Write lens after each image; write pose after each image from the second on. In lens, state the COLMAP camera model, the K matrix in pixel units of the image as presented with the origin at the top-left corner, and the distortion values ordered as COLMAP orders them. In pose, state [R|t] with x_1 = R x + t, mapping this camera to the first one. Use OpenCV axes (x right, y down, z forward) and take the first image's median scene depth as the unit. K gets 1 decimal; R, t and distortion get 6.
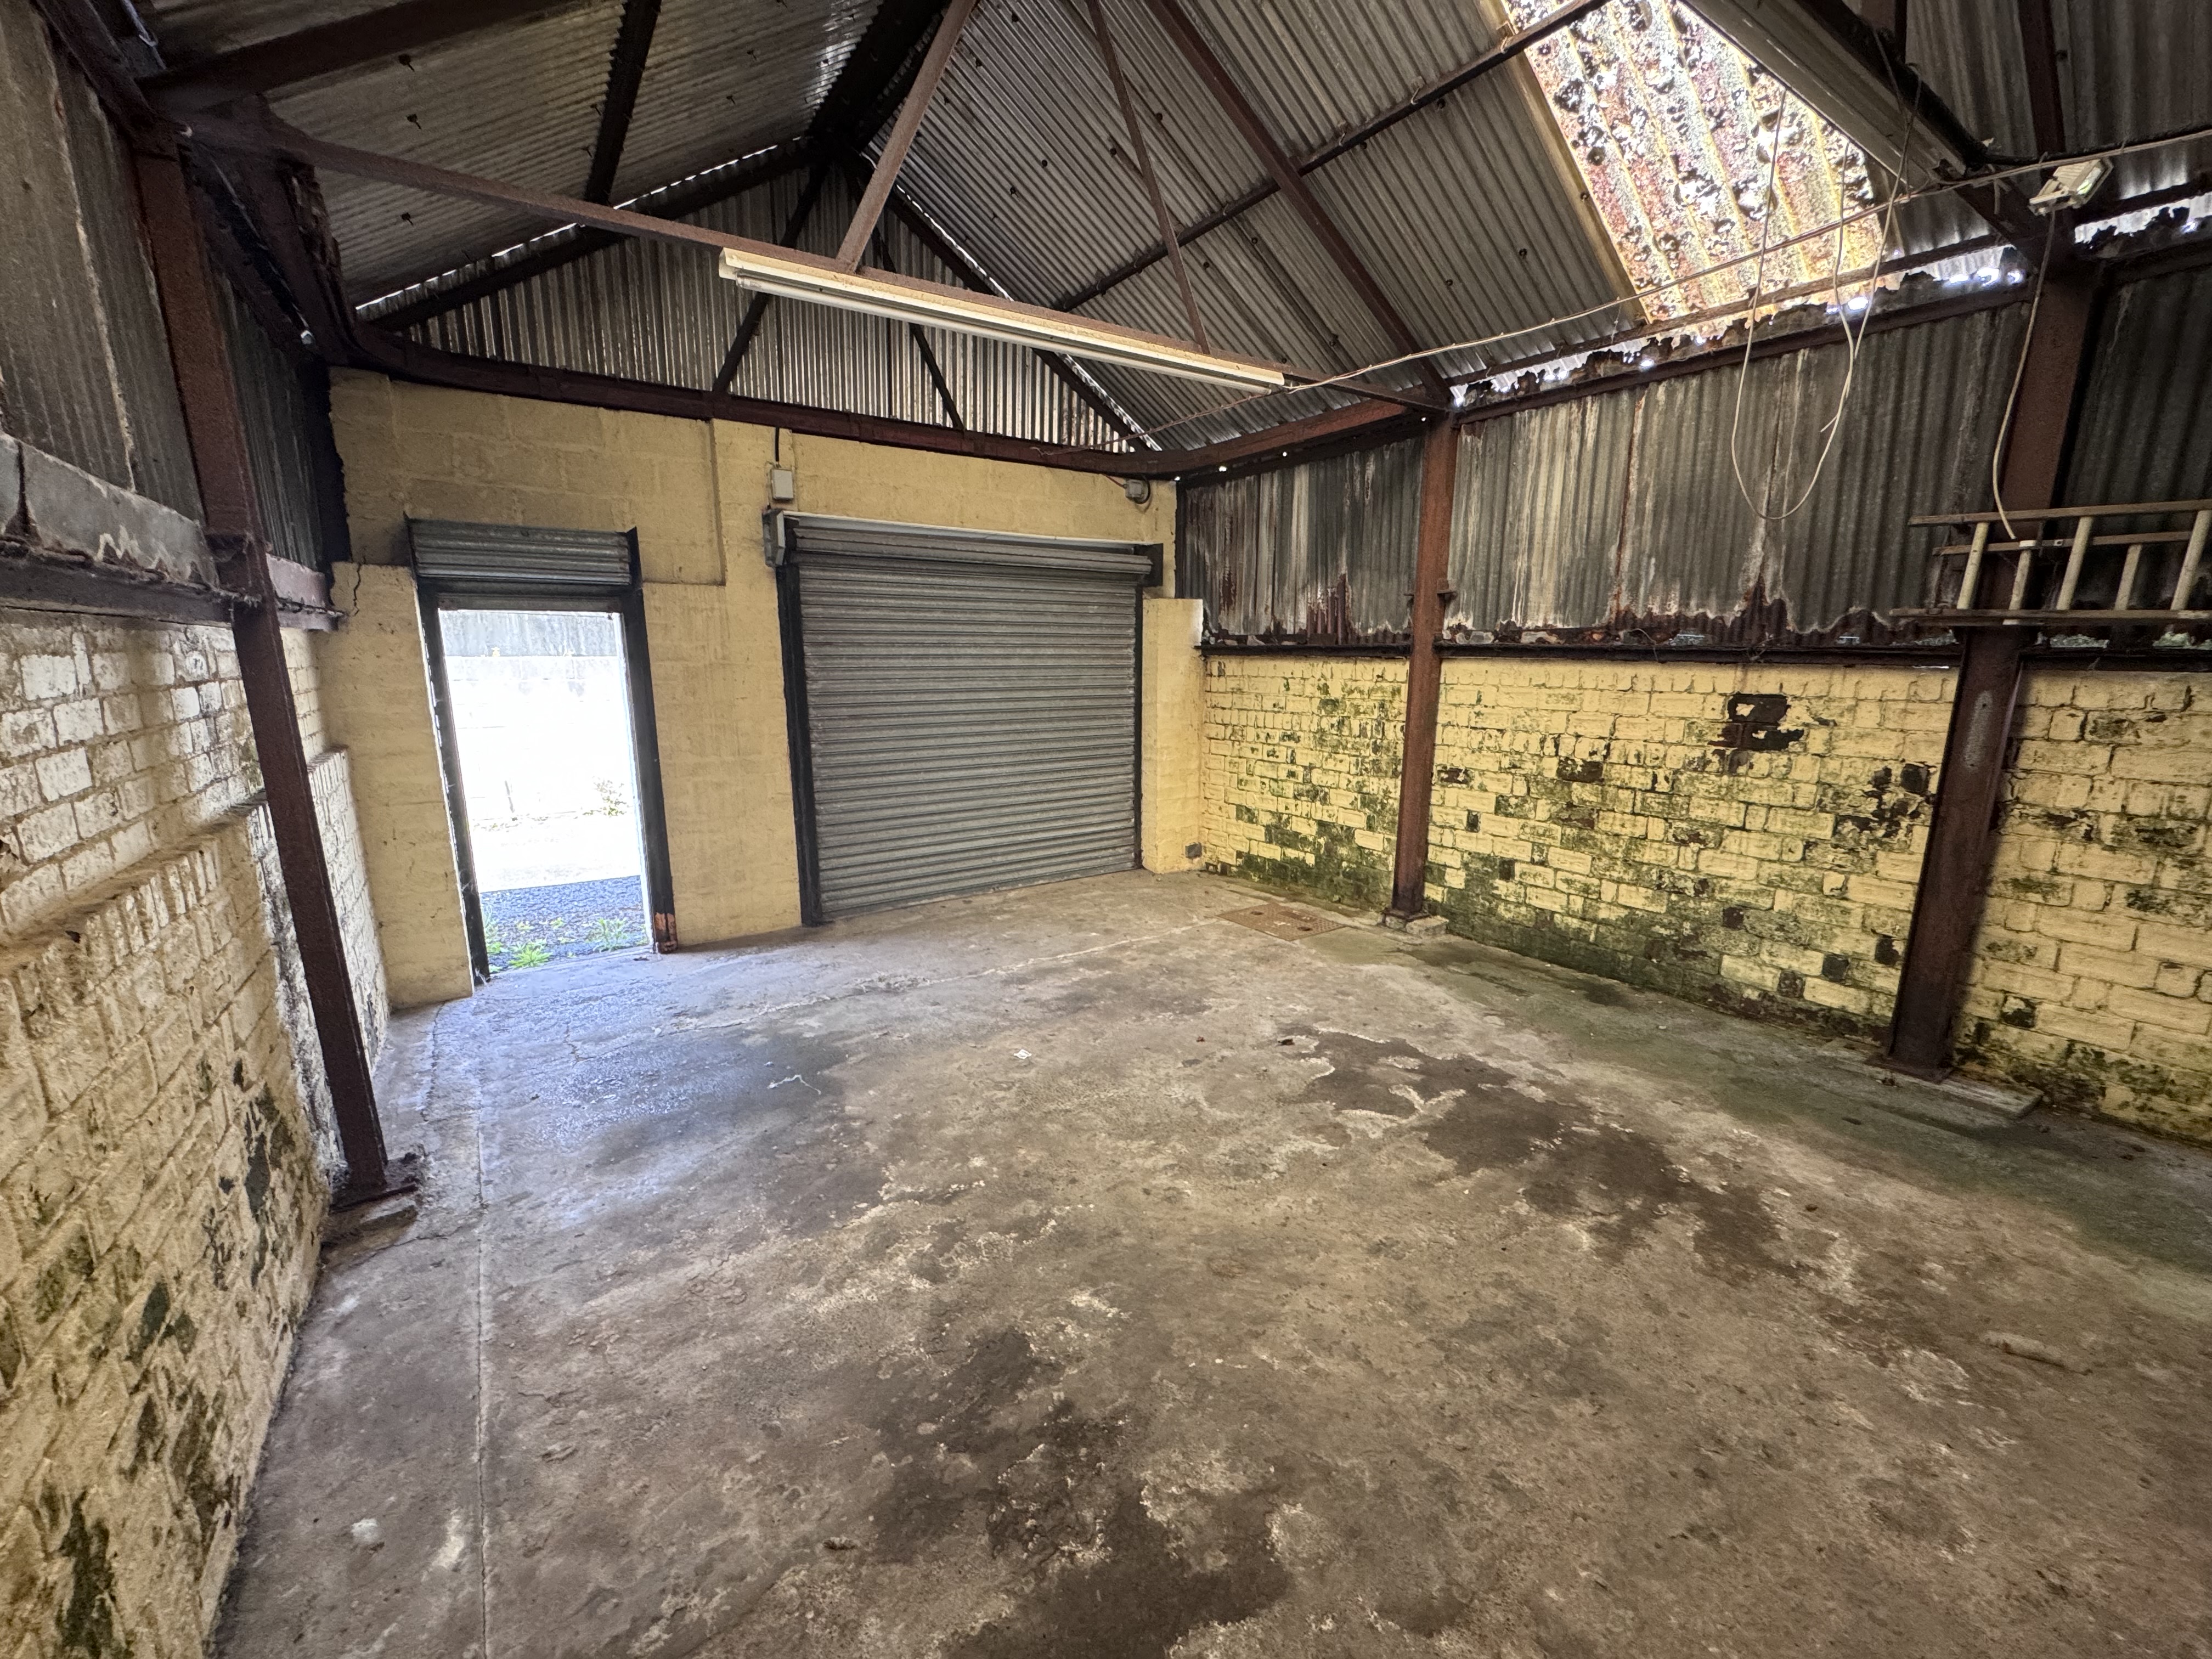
lens RADIAL K [[880.9, 0, 1107.8], [0, 880.9, 835.8], [0, 0, 1]] dist [-0.002978, 0.000098]
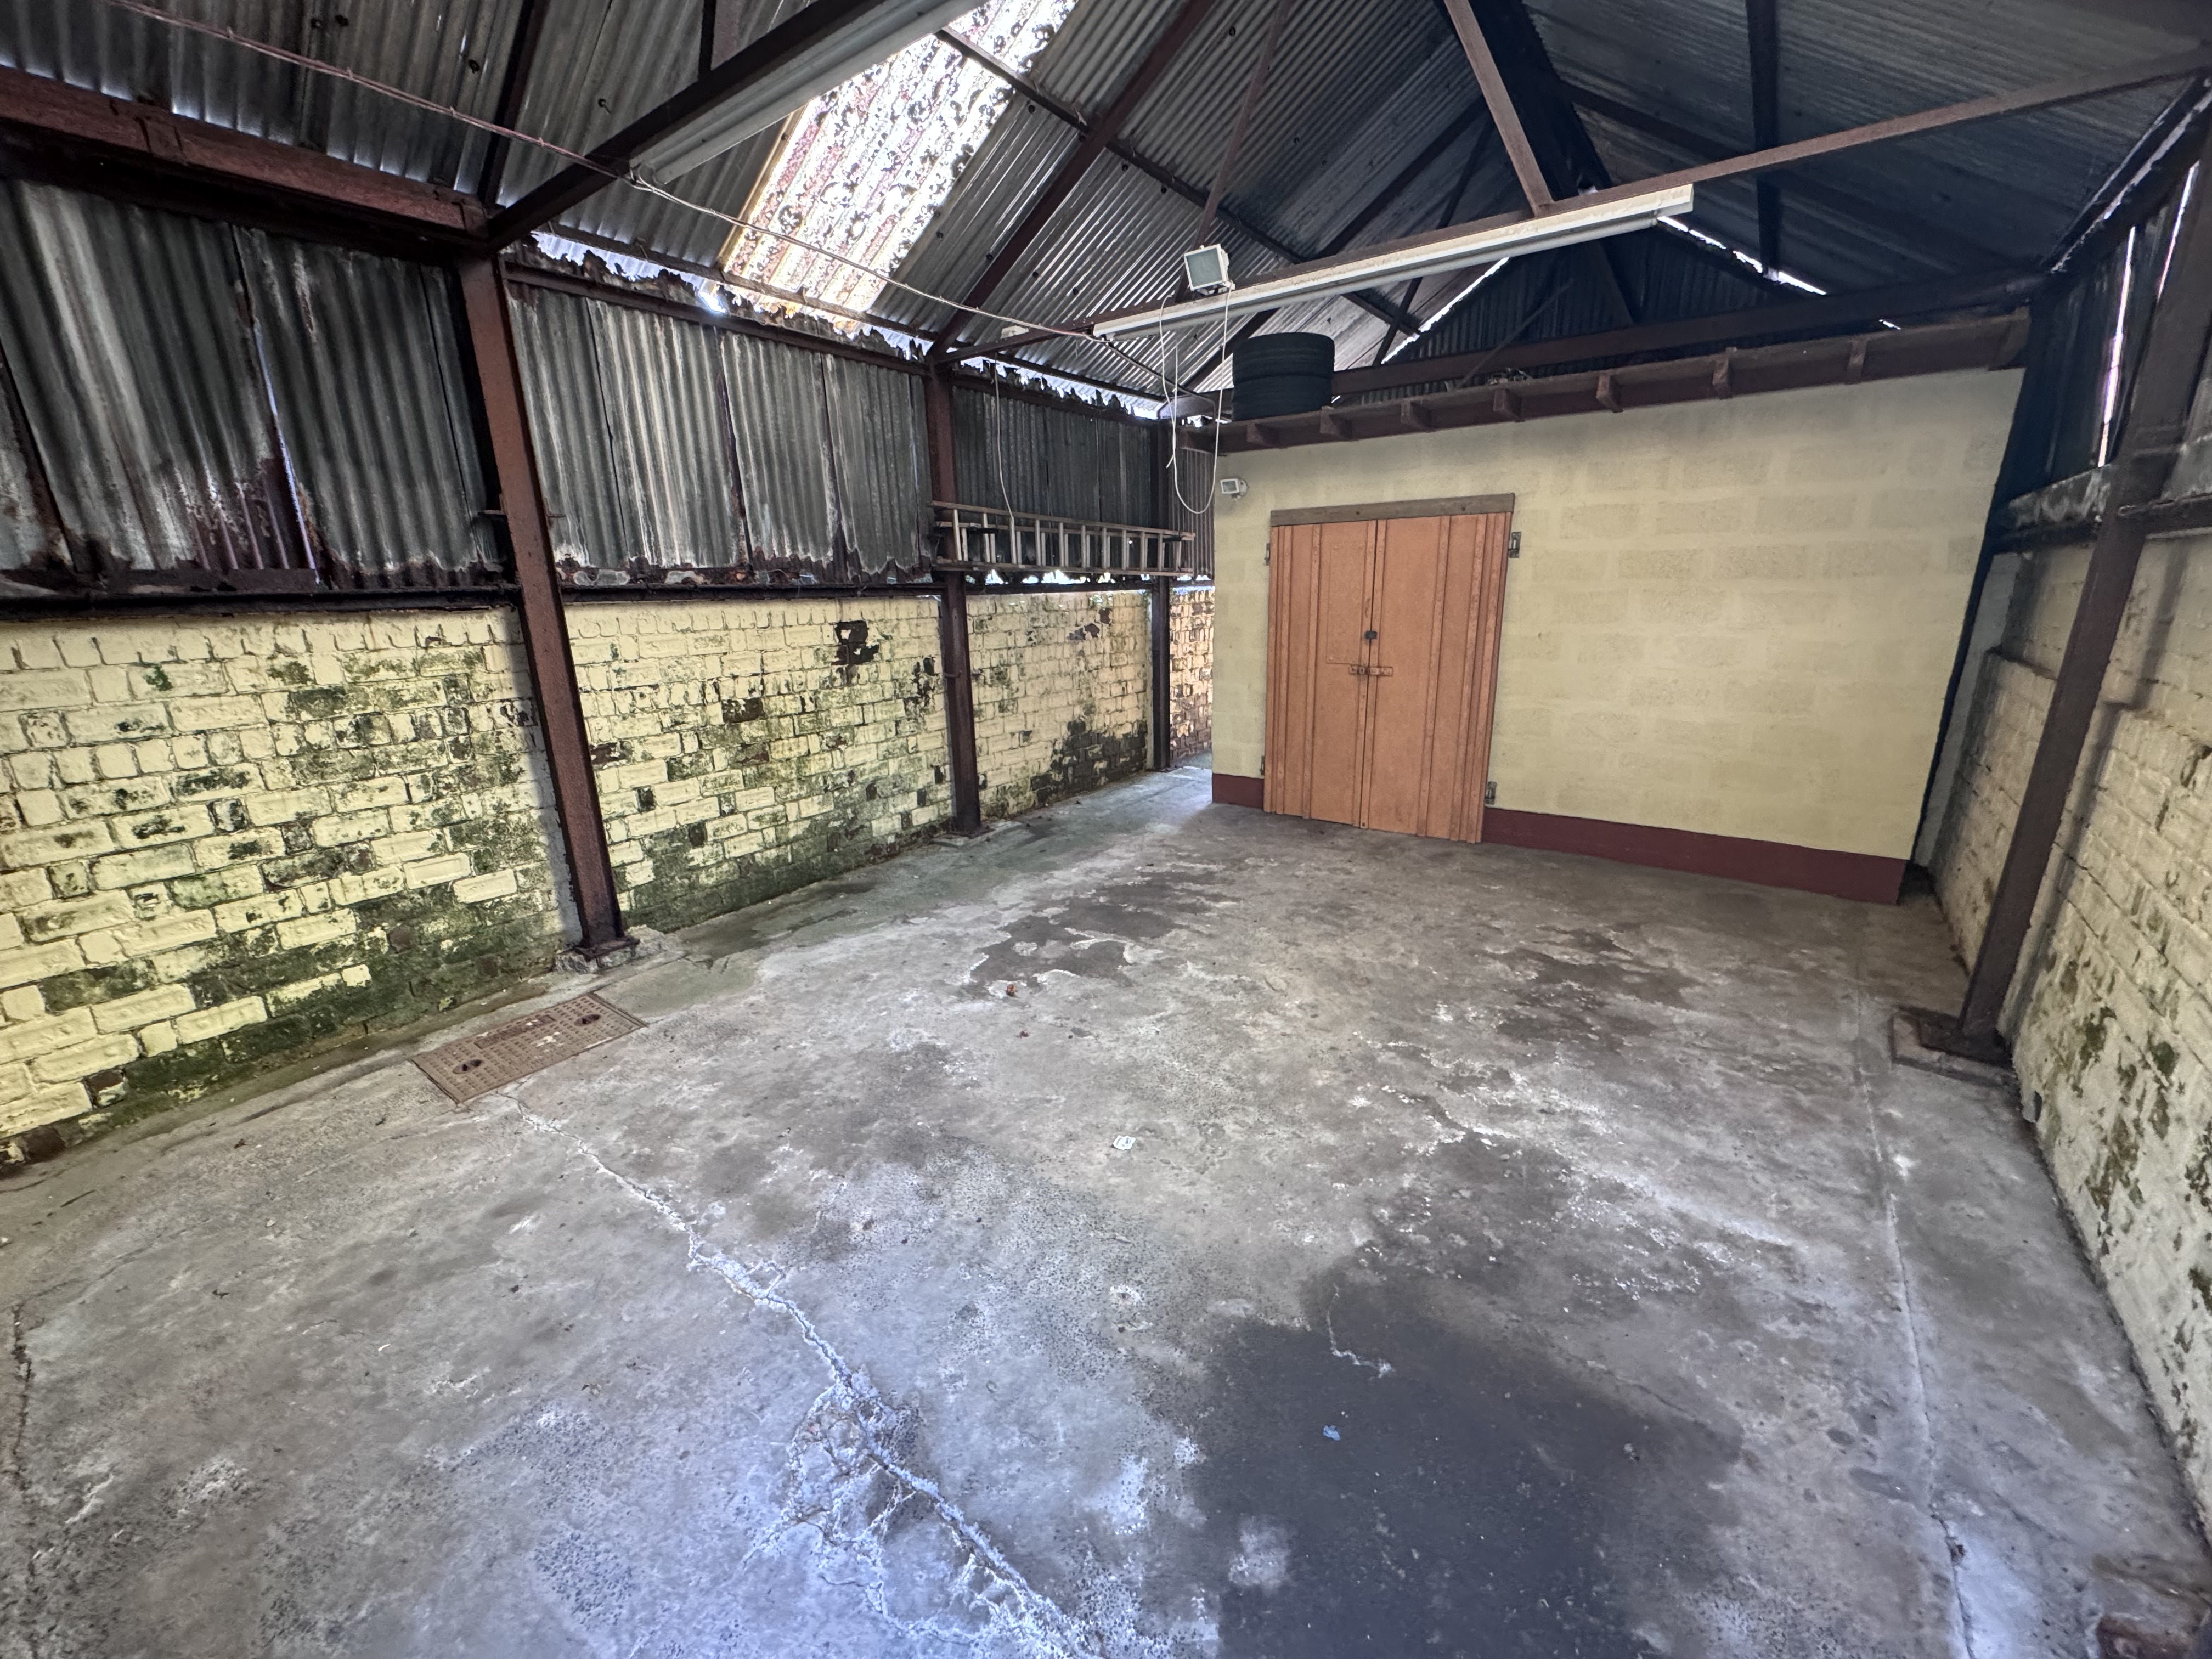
lens RADIAL K [[880.9, 0, 1104.7], [0, 880.9, 835.6], [0, 0, 1]] dist [-0.002978, 0.000098]
pose [[-0.324754, -0.254771, 0.910838, -0.560475], [0.216633, 0.917397, 0.333845, -0.188956], [-0.920654, 0.305736, -0.242737, 0.899158]]
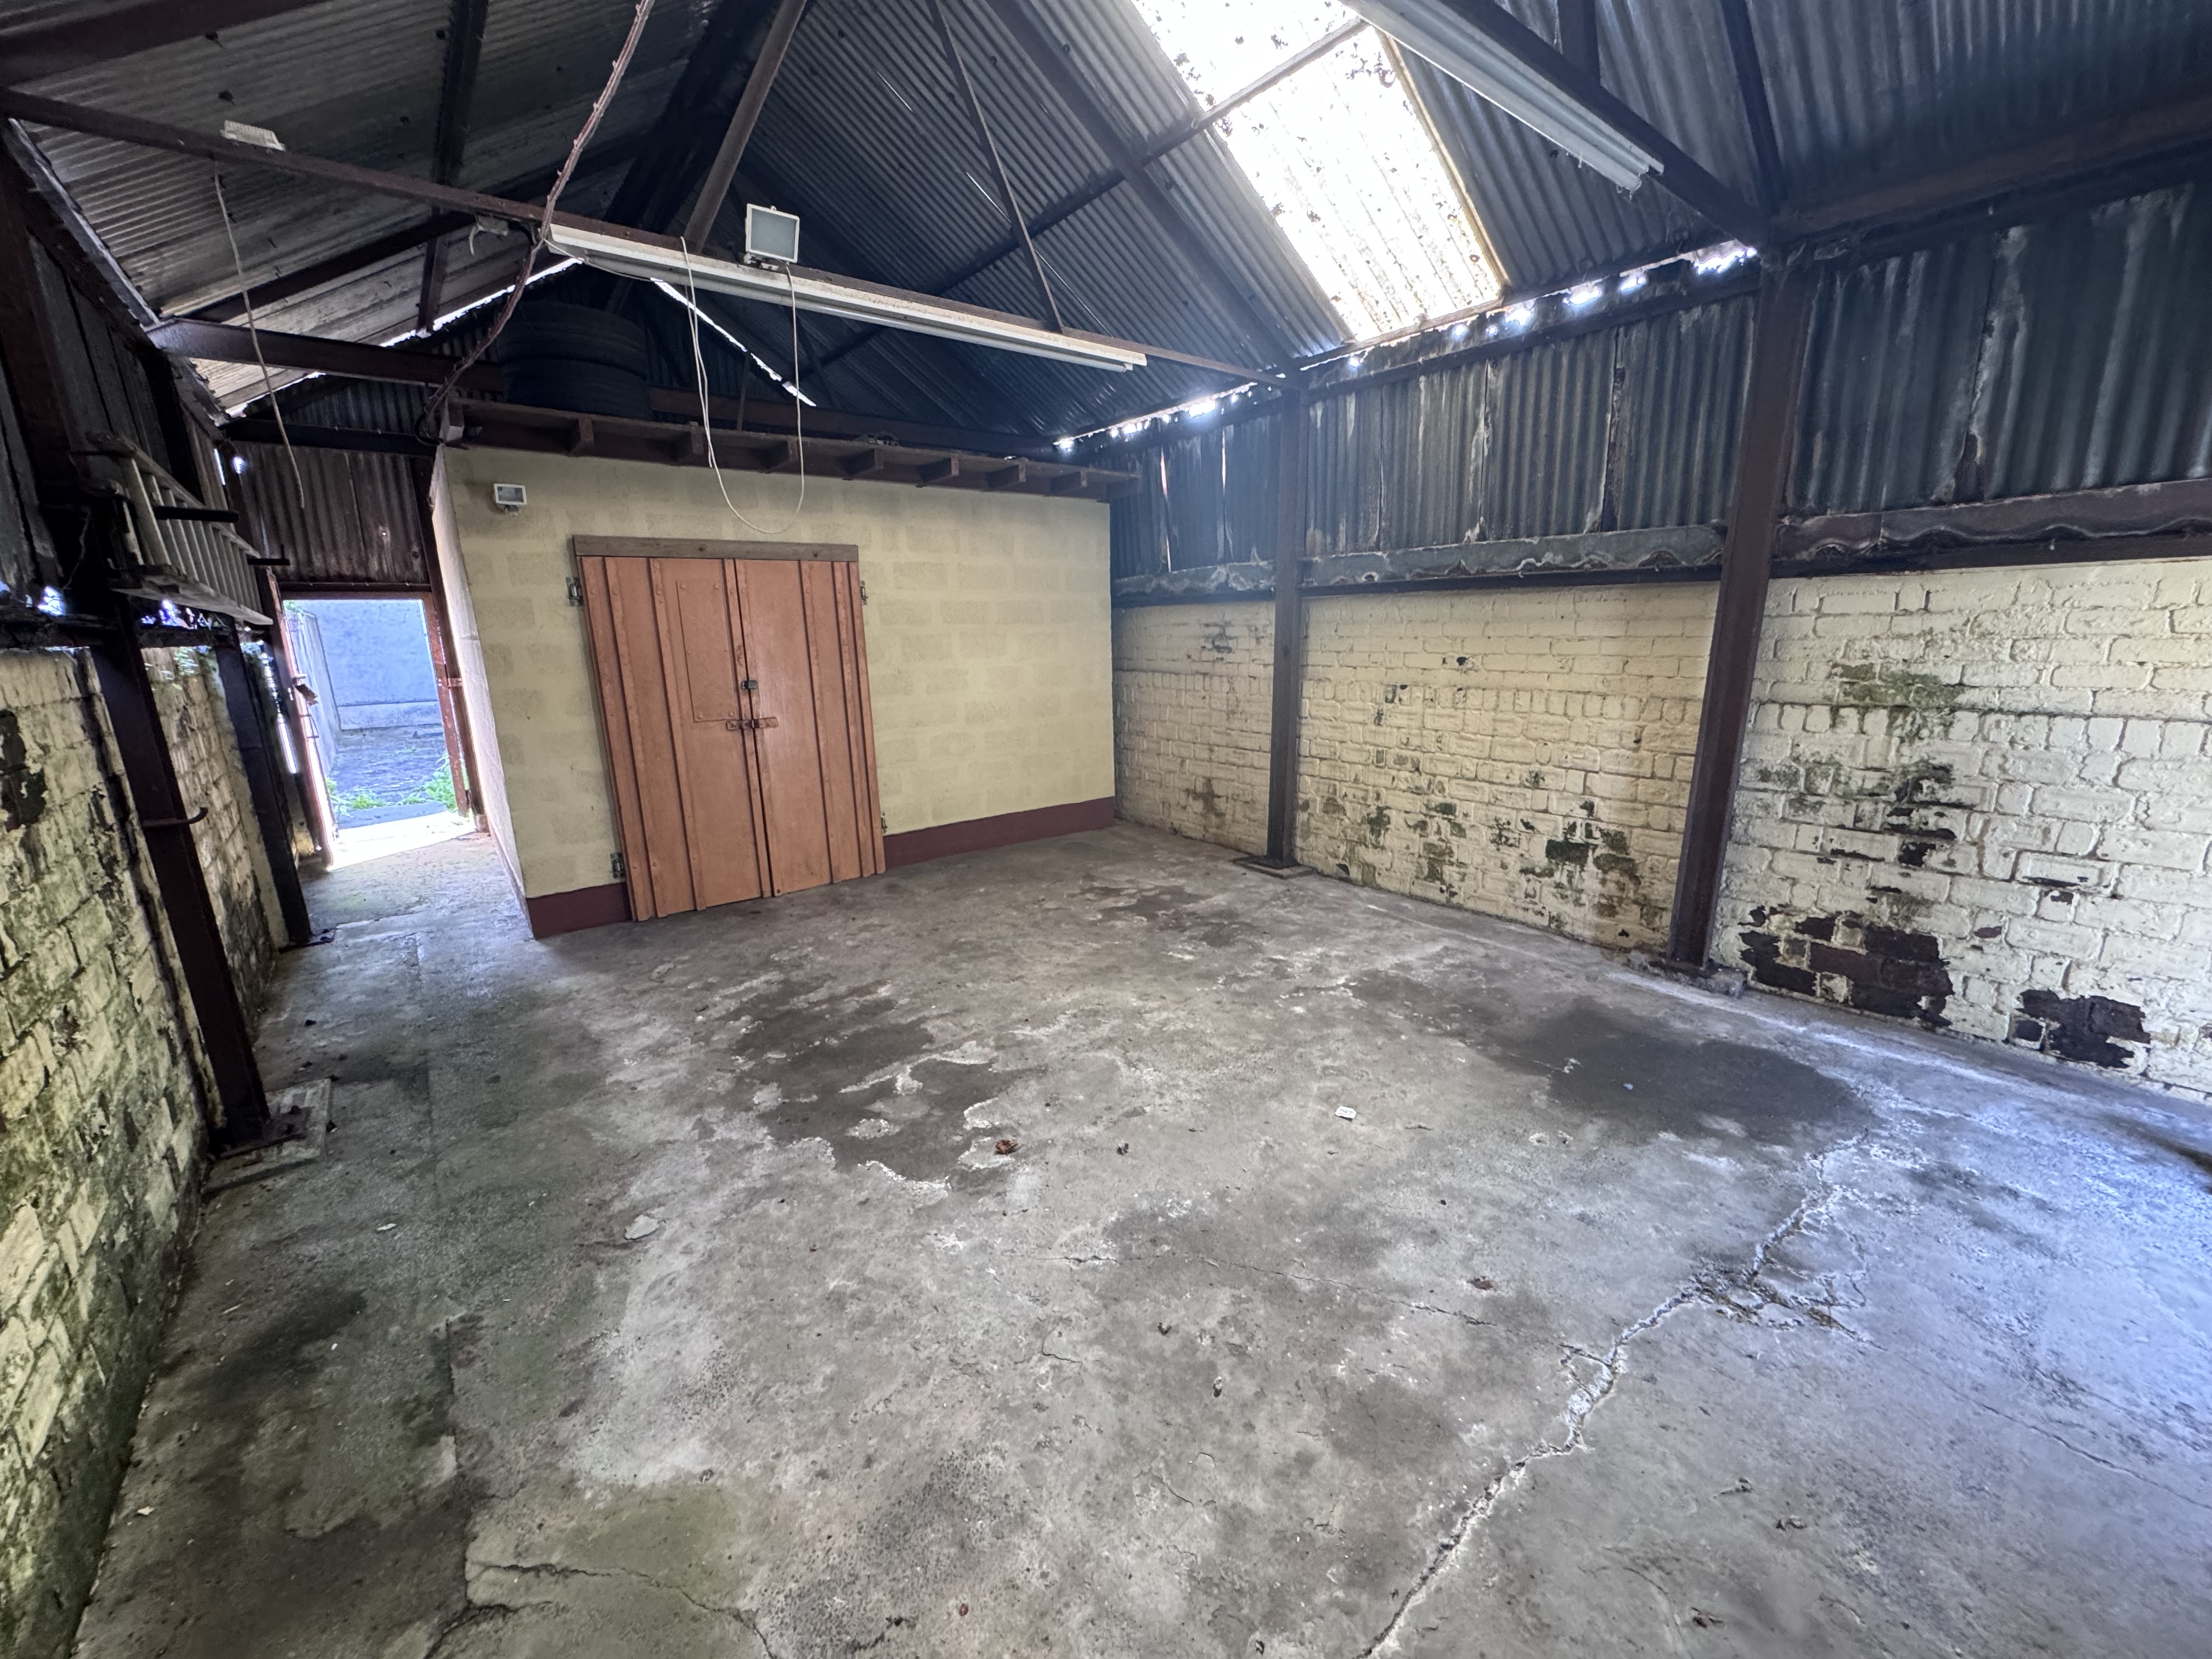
lens RADIAL K [[880.9, 0, 1110.6], [0, 880.9, 834.3], [0, 0, 1]] dist [-0.002978, 0.000098]
pose [[-0.996458, 0.039233, -0.074375, 0.132977], [0.003398, 0.902553, 0.430566, -0.259640], [0.084020, 0.428788, -0.899489, 1.281888]]
